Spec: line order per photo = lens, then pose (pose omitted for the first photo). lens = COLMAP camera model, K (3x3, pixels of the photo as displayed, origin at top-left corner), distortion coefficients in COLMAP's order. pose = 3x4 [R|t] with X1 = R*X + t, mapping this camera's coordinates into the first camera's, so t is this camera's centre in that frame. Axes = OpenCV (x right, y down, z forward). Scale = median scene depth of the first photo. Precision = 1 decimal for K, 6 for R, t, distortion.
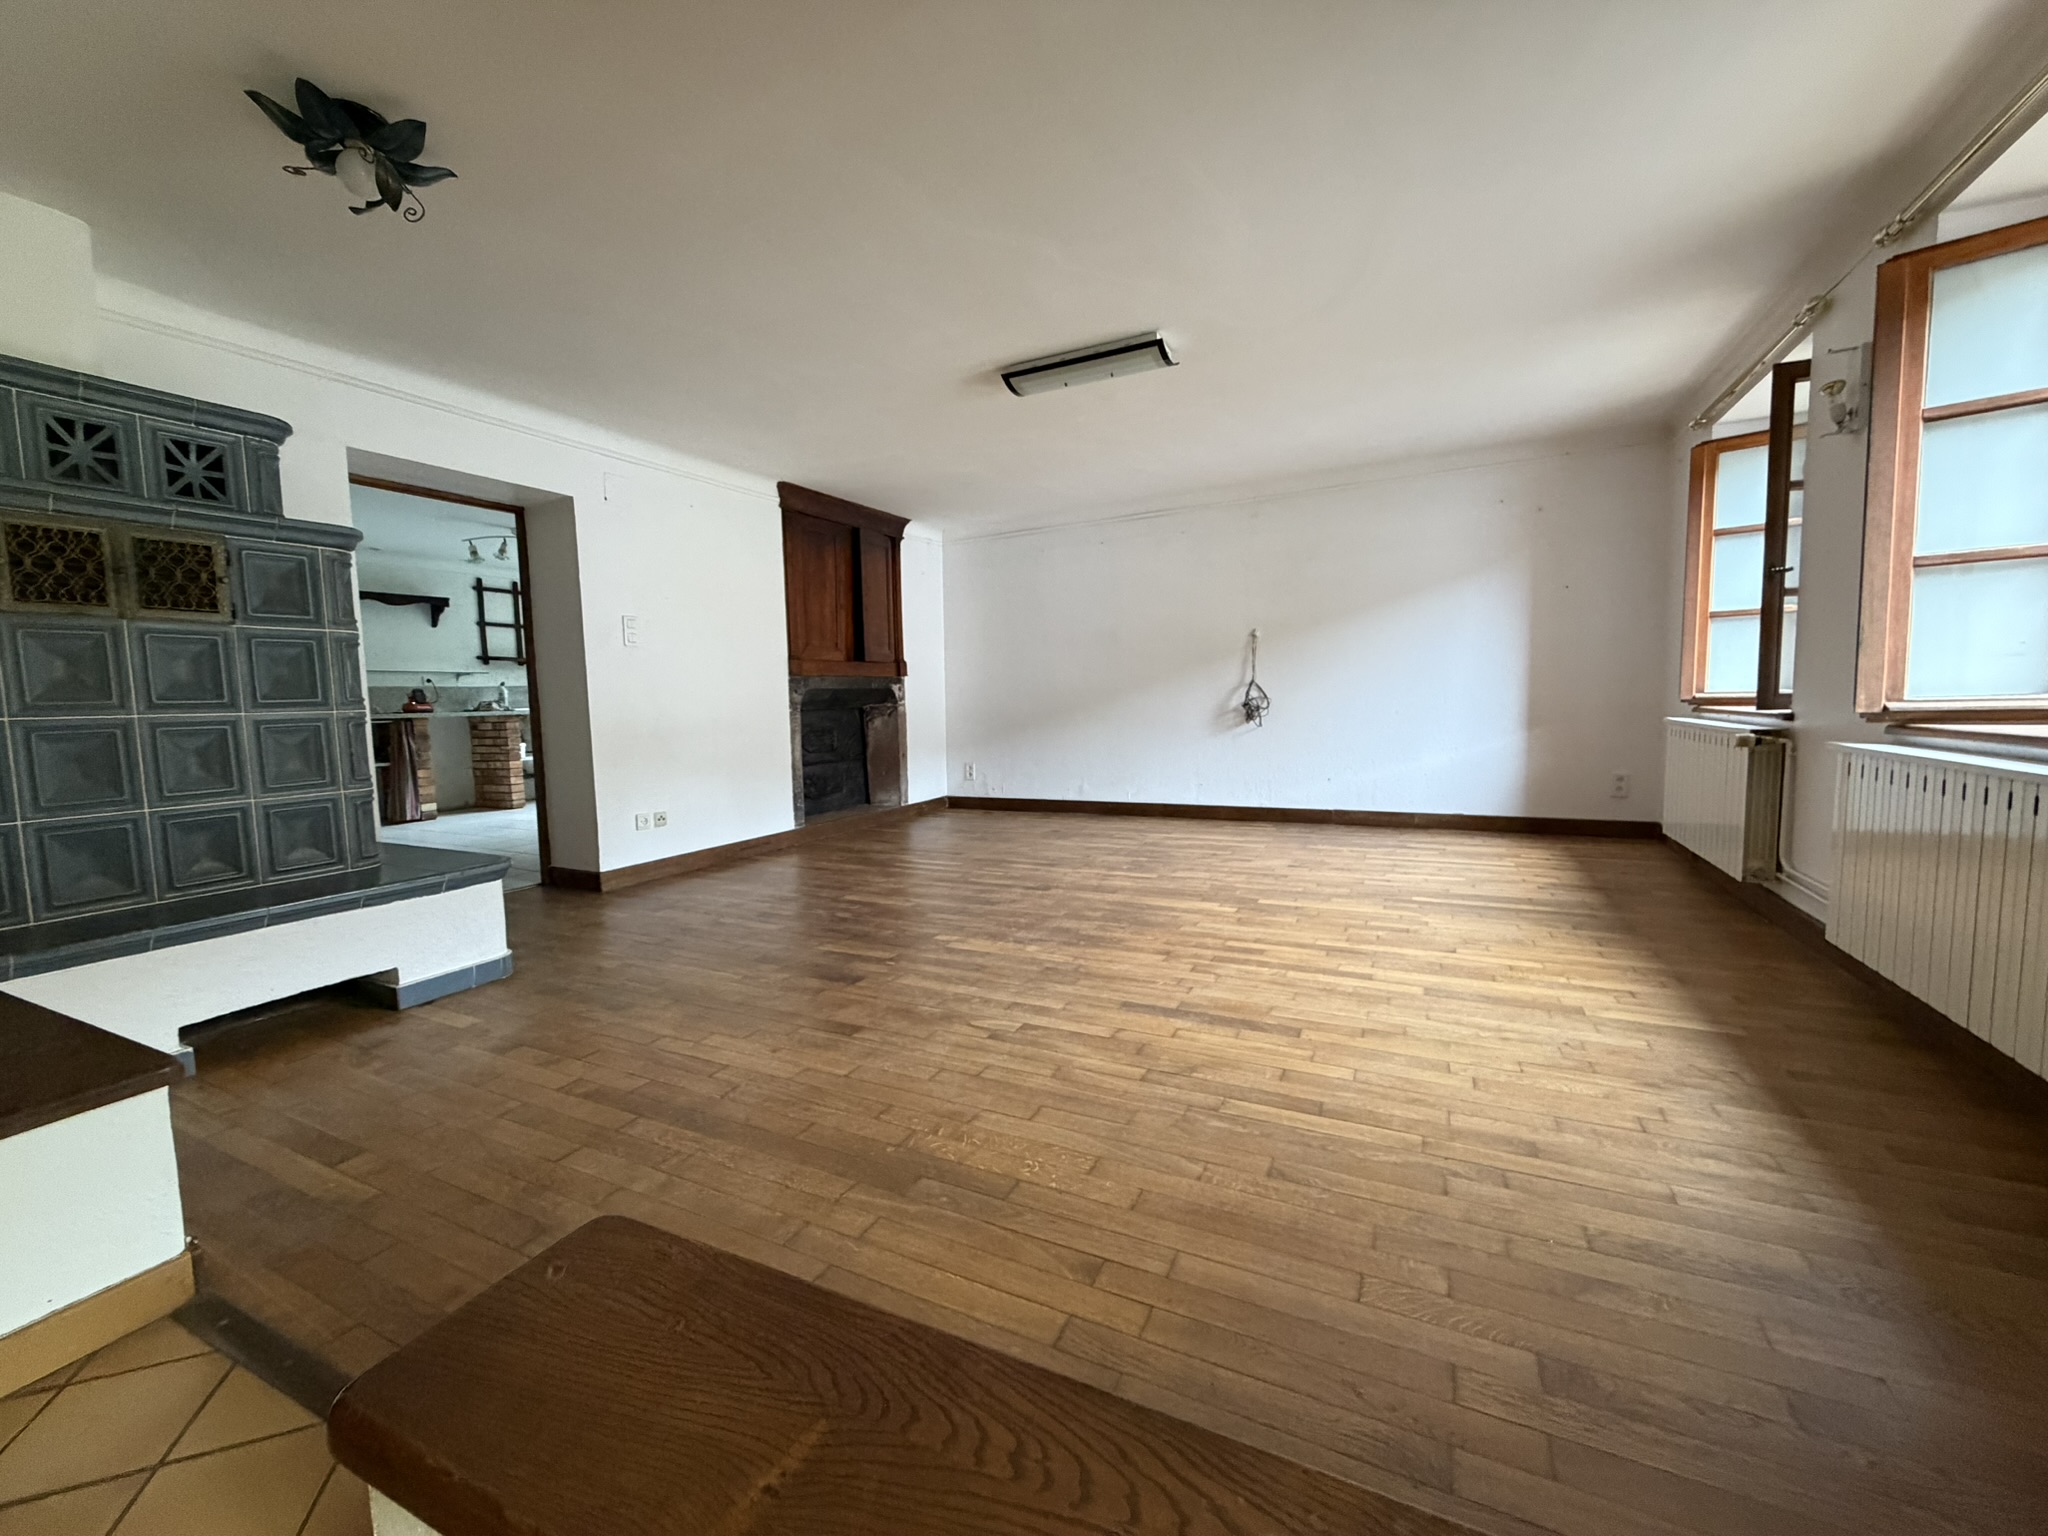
lens RADIAL K [[811.9, 0, 1016.9], [0, 811.9, 769.4], [0, 0, 1]] dist [0.001033, 0.000139]
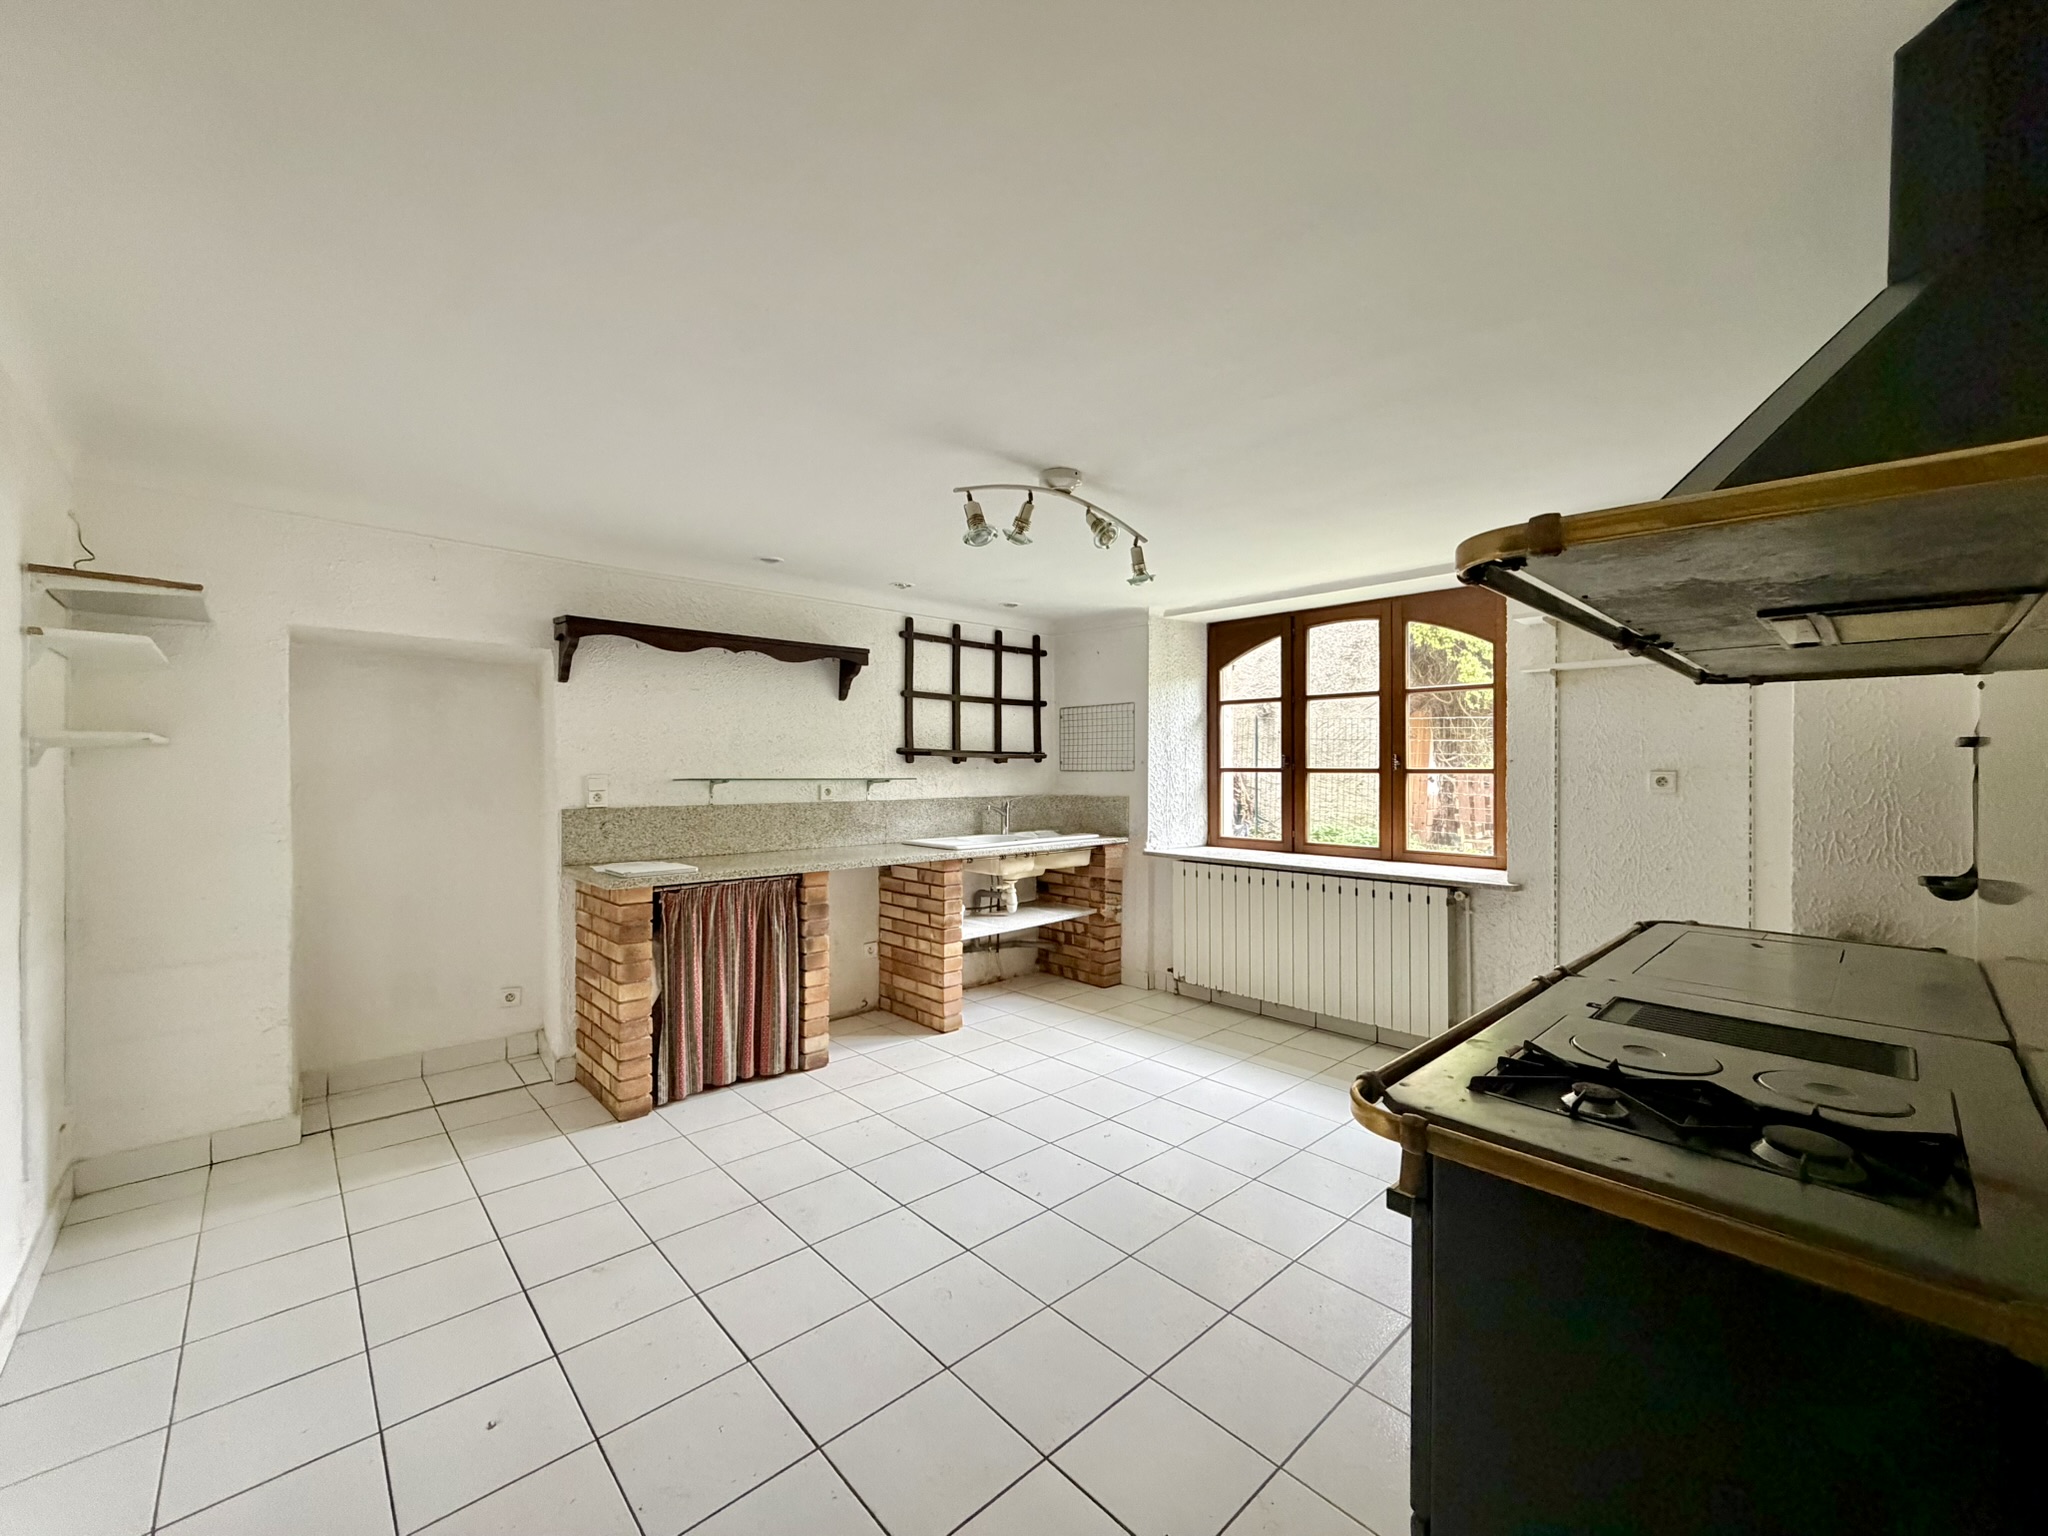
lens RADIAL K [[811.9, 0, 1016.9], [0, 811.9, 769.4], [0, 0, 1]] dist [0.001033, 0.000139]
pose [[0.940852, 0.023172, -0.338023, -0.438022], [-0.053198, 0.995387, -0.079836, -0.093544], [0.334614, 0.093096, 0.937745, 0.546570]]
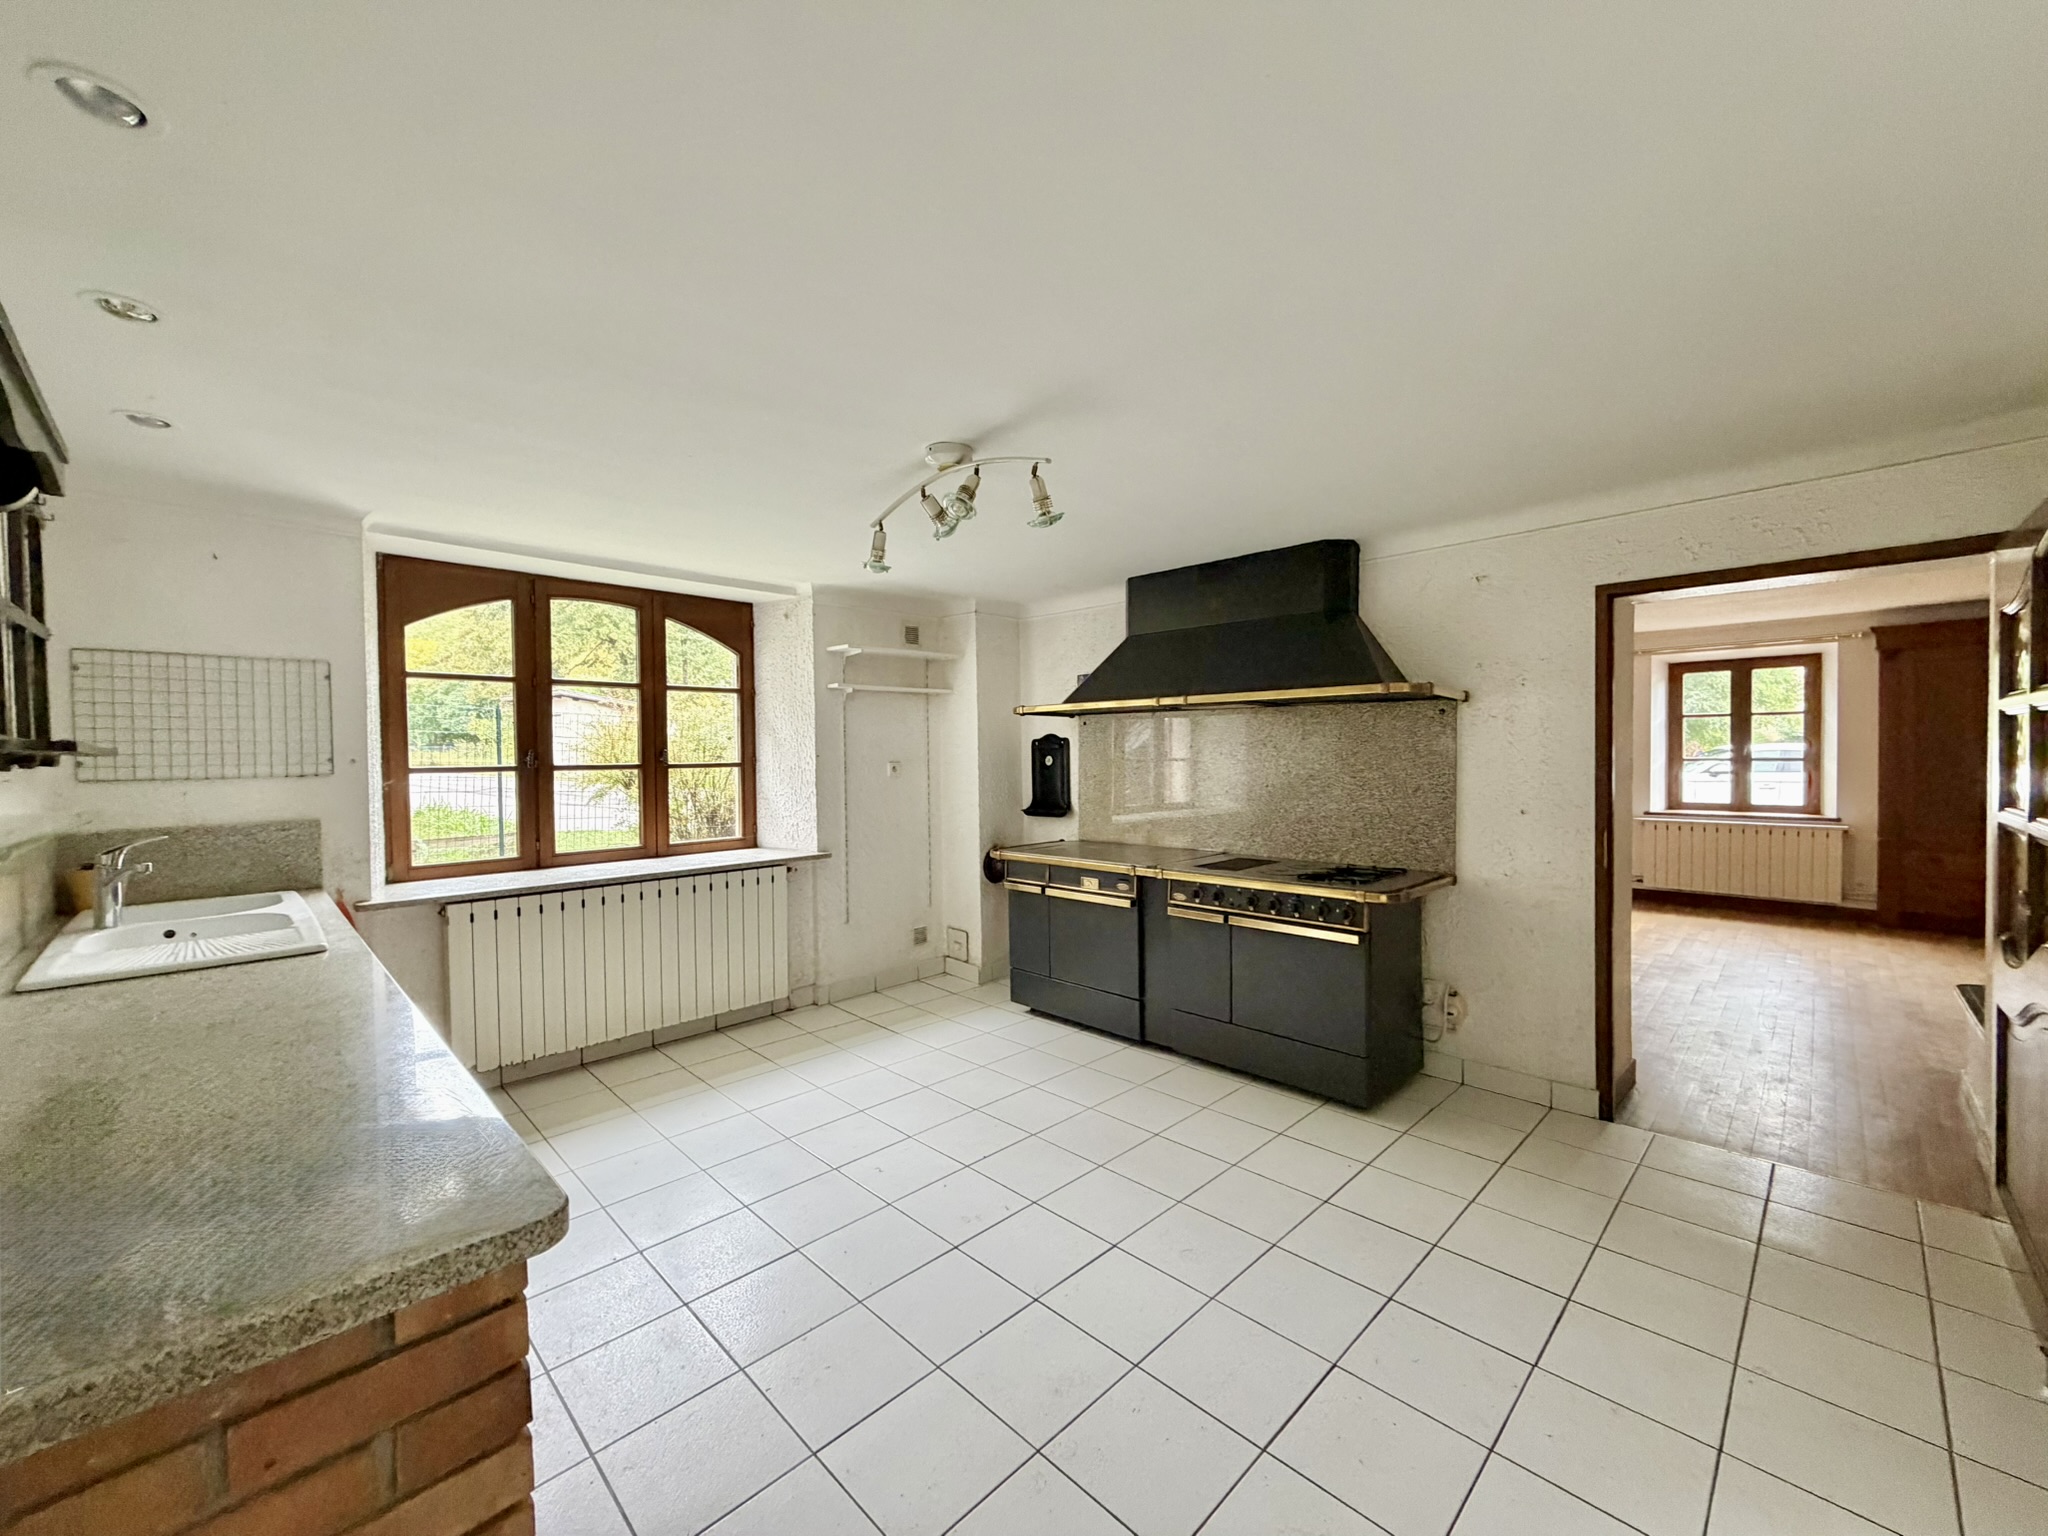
lens RADIAL K [[818.5, 0, 1017.4], [0, 818.5, 770.2], [0, 0, 1]] dist [-0.002135, 0.000336]
pose [[0.307200, -0.003762, 0.951638, -0.884698], [0.091858, 0.995440, -0.025717, -0.113495], [-0.947201, 0.095316, 0.306145, 0.778261]]
